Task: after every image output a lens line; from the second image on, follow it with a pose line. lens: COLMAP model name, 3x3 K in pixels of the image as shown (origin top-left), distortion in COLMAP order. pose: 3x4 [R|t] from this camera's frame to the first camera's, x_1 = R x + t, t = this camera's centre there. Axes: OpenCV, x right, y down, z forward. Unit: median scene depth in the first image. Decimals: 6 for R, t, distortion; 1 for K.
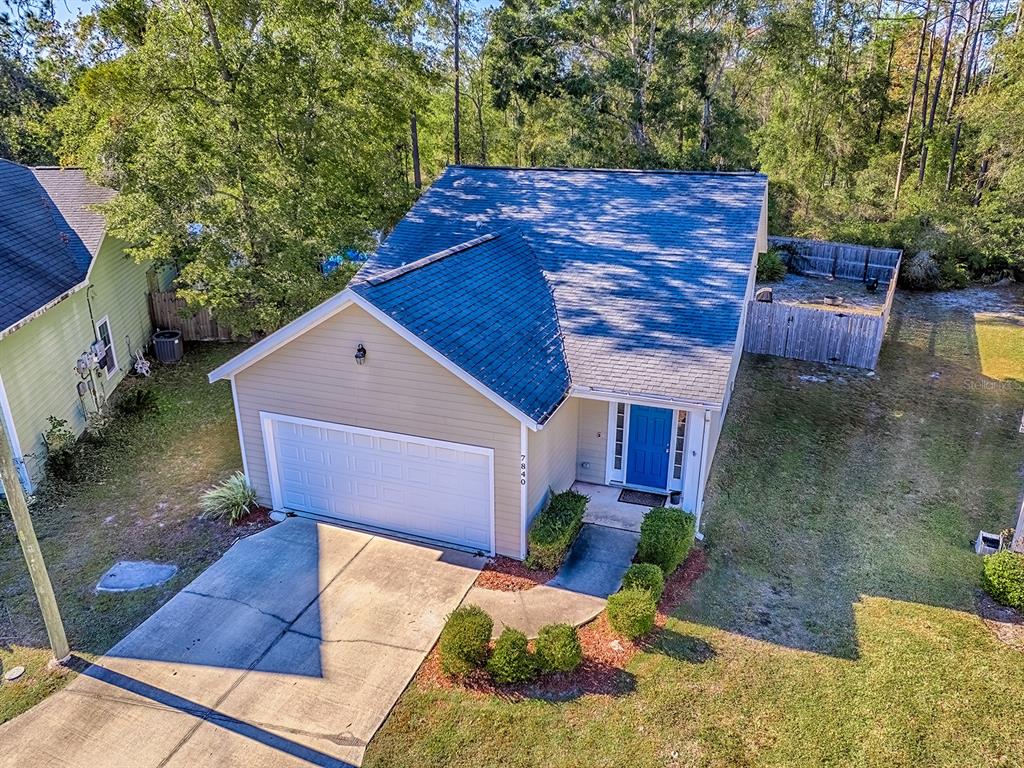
lens RADIAL K [[741.9, 0, 521.3], [0, 741.9, 387.8], [0, 0, 1]] dist [-0.053051, 0.027229]
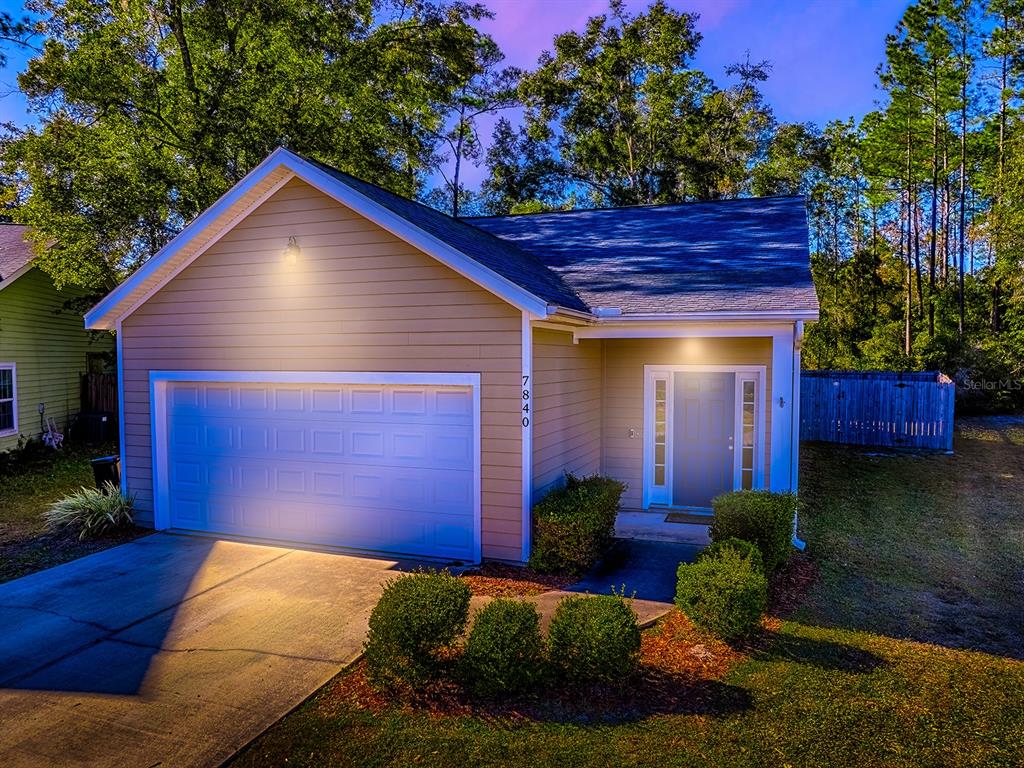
lens RADIAL K [[741.9, 0, 519.6], [0, 741.9, 380.8], [0, 0, 1]] dist [-0.053051, 0.027229]
pose [[0.999989, -0.004733, 0.000576, -0.002306], [0.004675, 0.949317, -0.314285, 0.248578], [0.000941, 0.314284, 0.949329, 0.321739]]
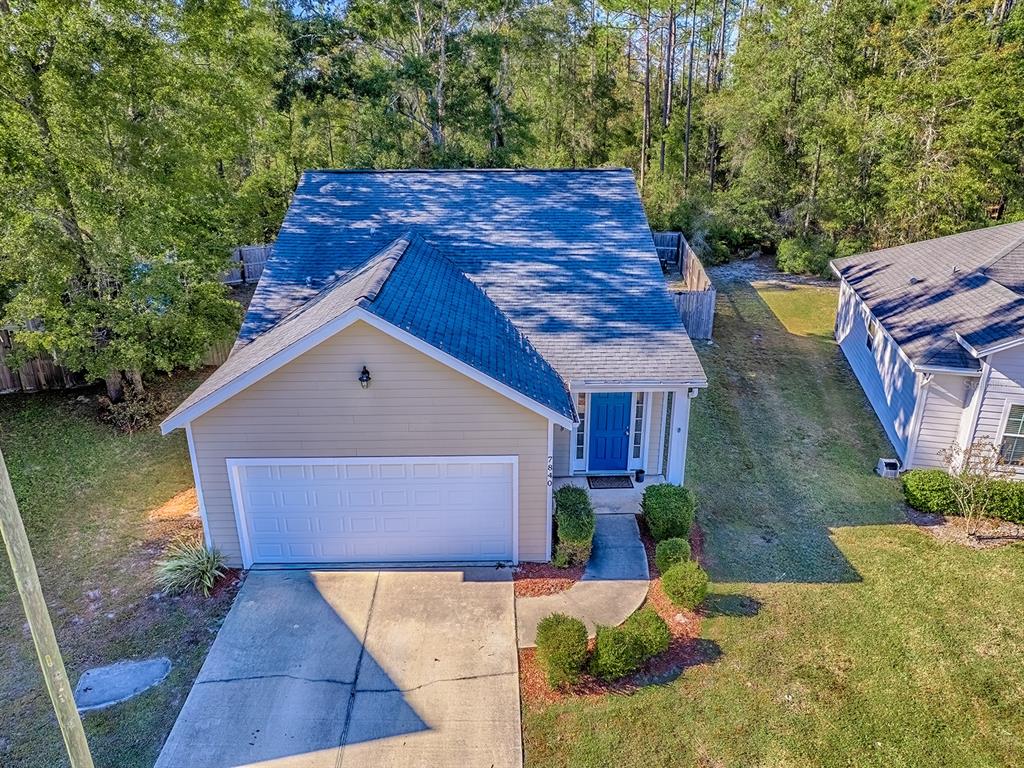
lens RADIAL K [[741.9, 0, 526.3], [0, 741.9, 383.2], [0, 0, 1]] dist [-0.053051, 0.027229]
pose [[0.926556, -0.128807, 0.353416, -0.305474], [0.130660, 0.991250, 0.018721, -0.024617], [-0.352735, 0.028831, 0.935279, 0.062430]]
